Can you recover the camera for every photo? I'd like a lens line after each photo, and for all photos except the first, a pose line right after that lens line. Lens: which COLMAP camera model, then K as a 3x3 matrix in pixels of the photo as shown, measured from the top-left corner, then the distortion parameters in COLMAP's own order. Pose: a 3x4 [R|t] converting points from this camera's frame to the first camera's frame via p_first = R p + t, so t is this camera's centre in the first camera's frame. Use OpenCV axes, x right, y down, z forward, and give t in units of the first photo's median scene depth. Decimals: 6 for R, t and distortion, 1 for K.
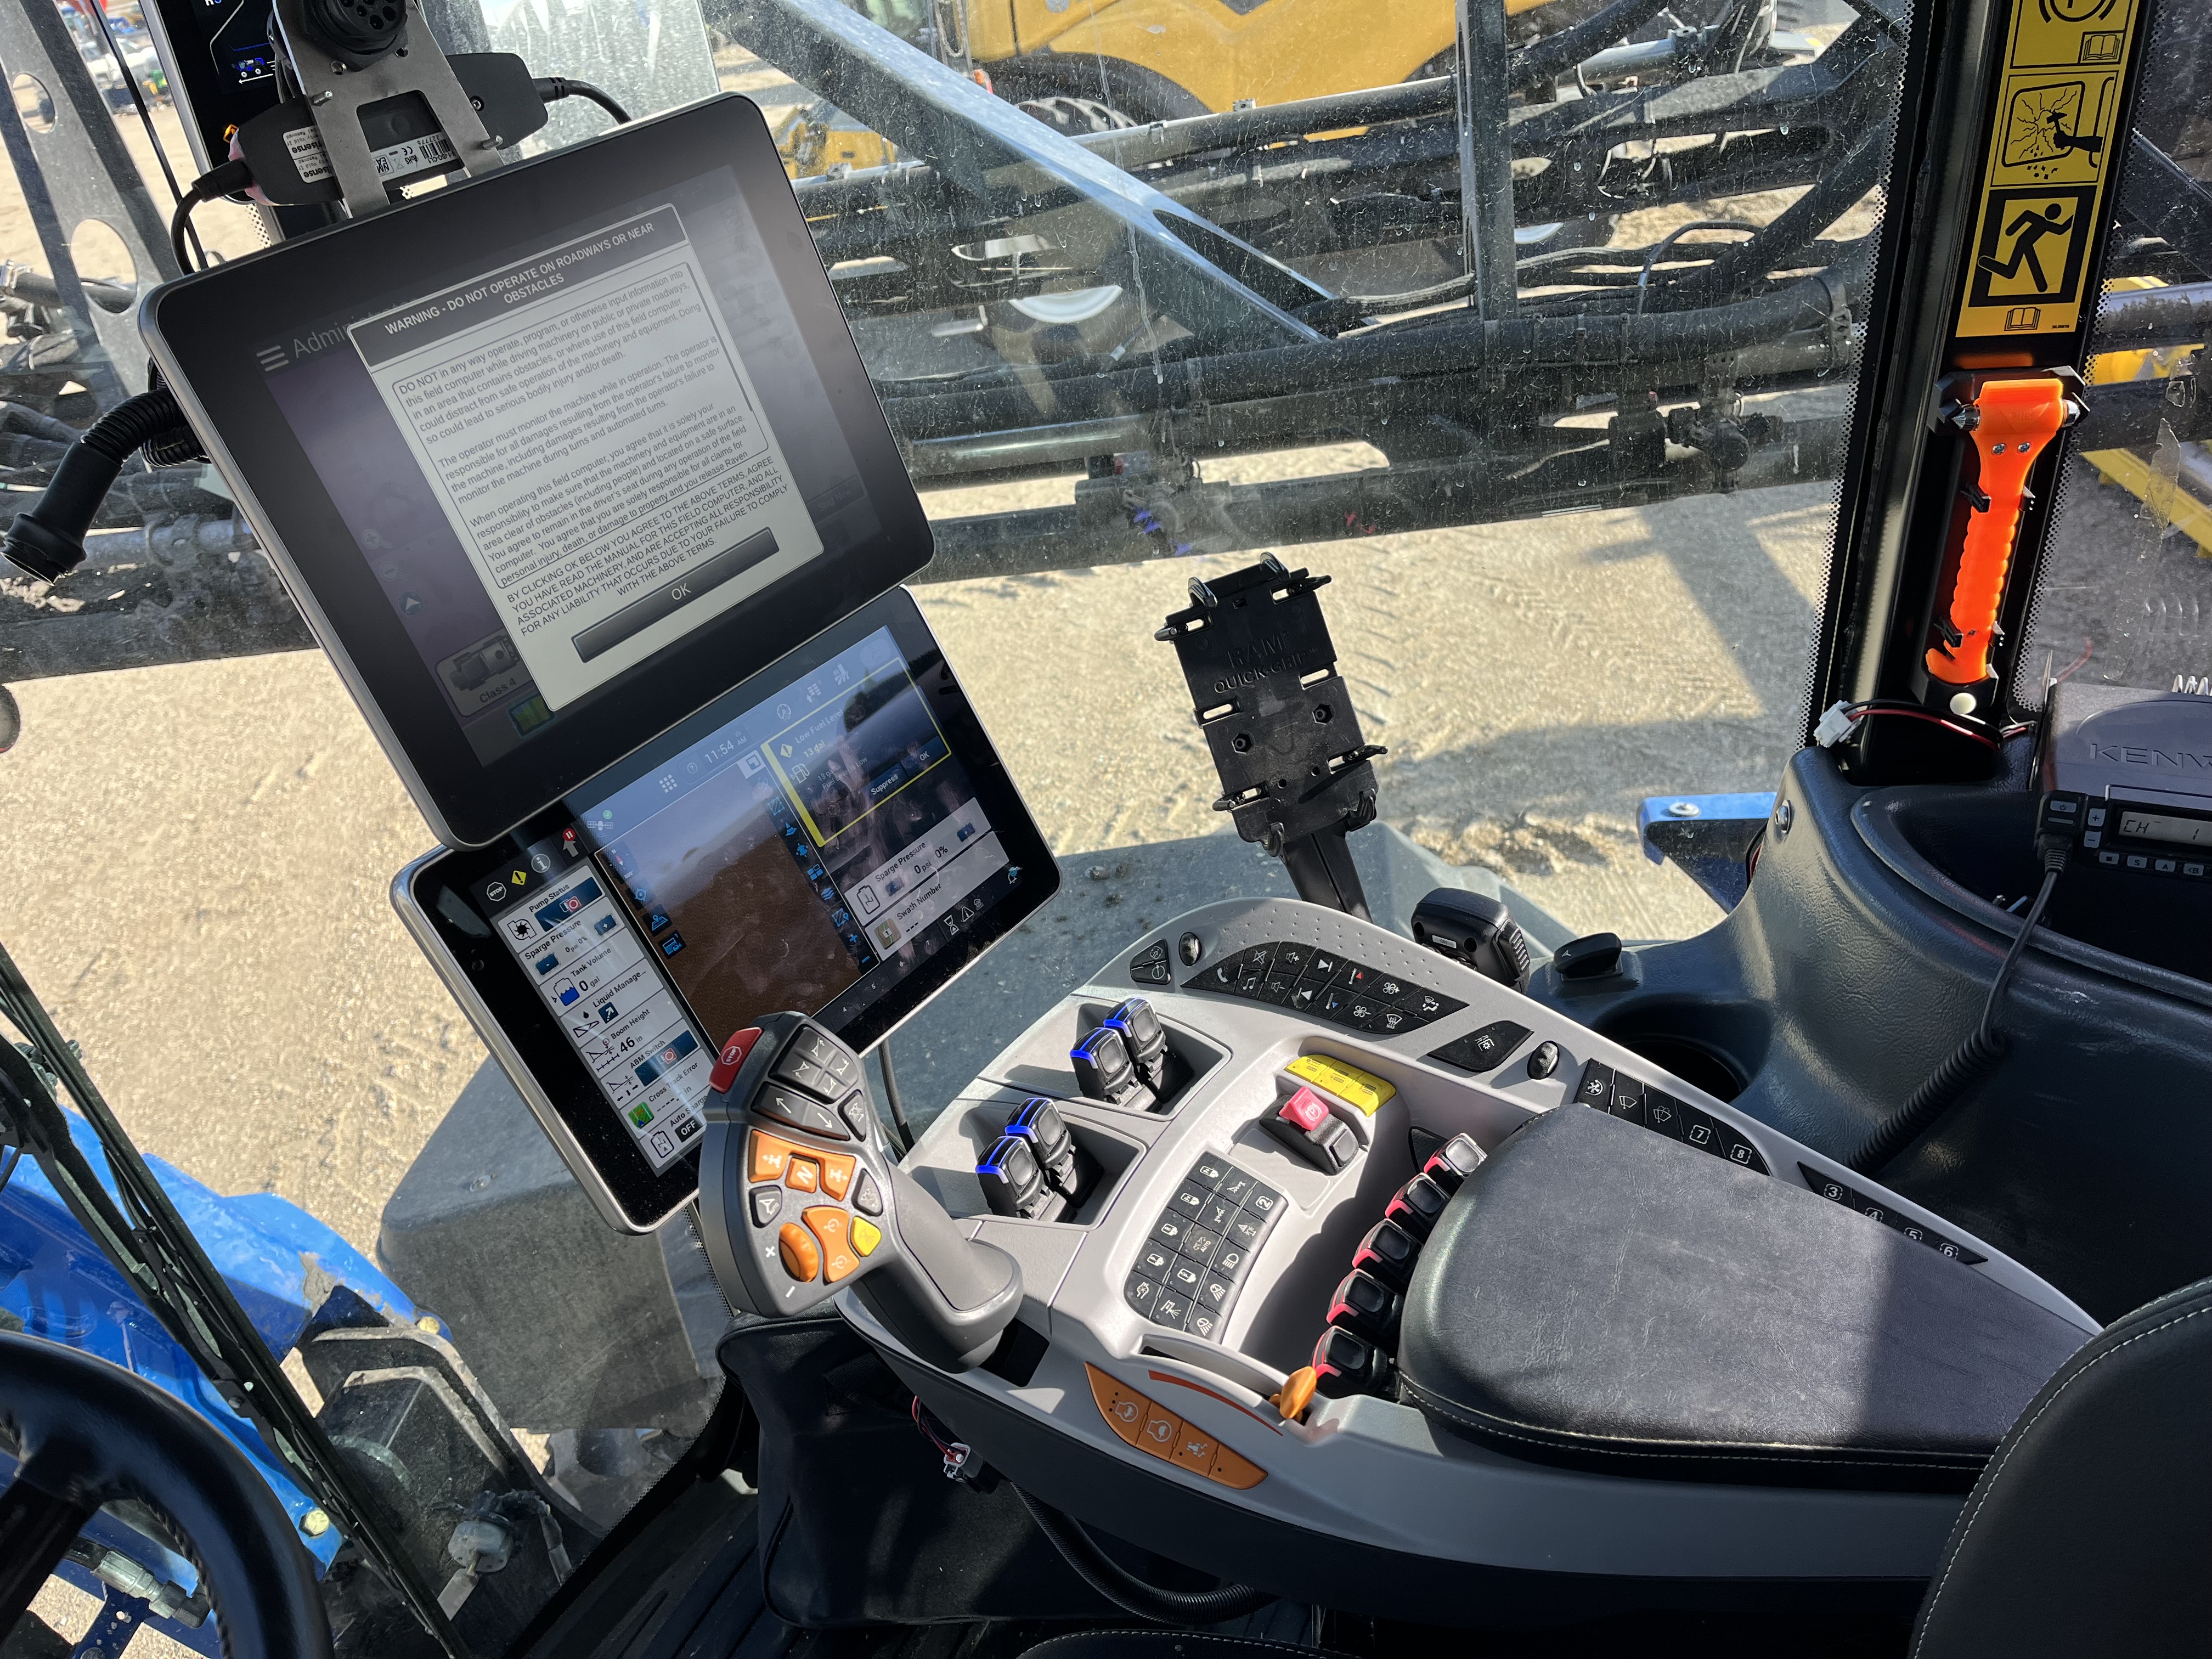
lens RADIAL K [[1654.7, 0, 1106.0], [0, 1654.7, 829.5], [0, 0, 1]] dist [0.127873, -0.154471]
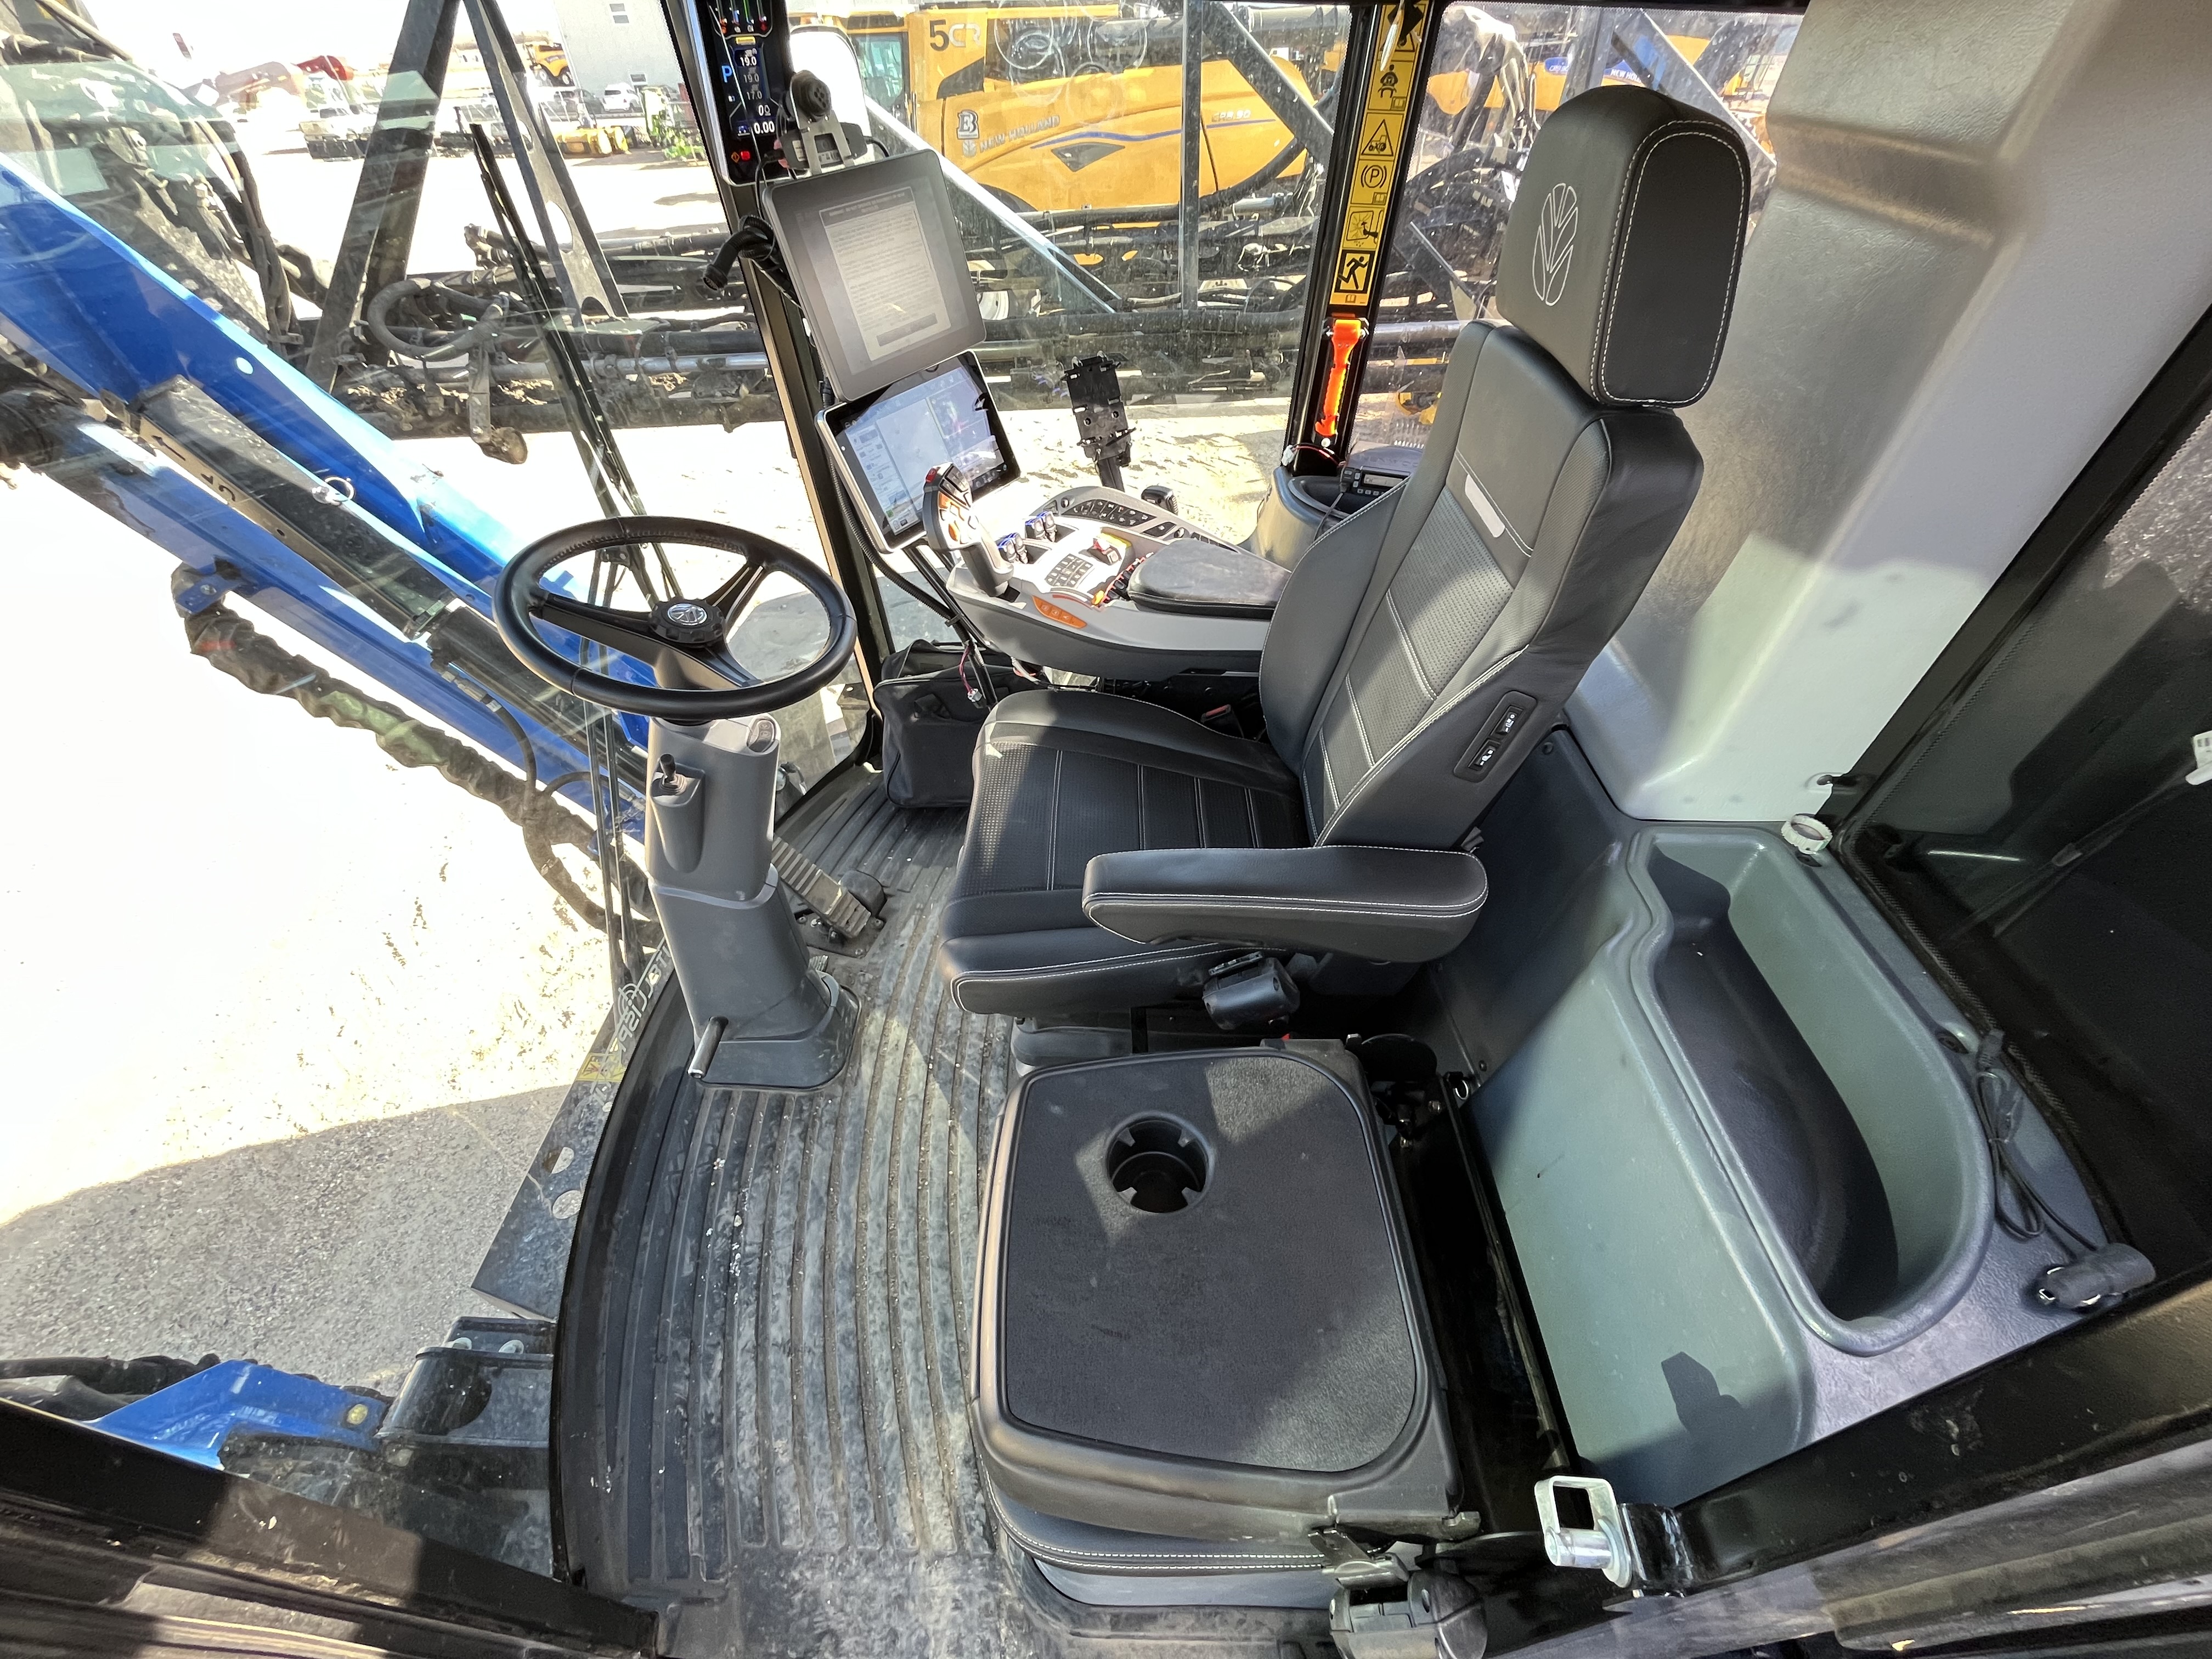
lens RADIAL K [[884.7, 0, 1106.0], [0, 884.7, 829.5], [0, 0, 1]] dist [-0.000223, 0.000131]
pose [[0.989321, 0.024806, 0.143629, -0.089829], [-0.049944, 0.983449, 0.174167, 0.381772], [-0.136931, -0.179480, 0.974185, -0.649340]]
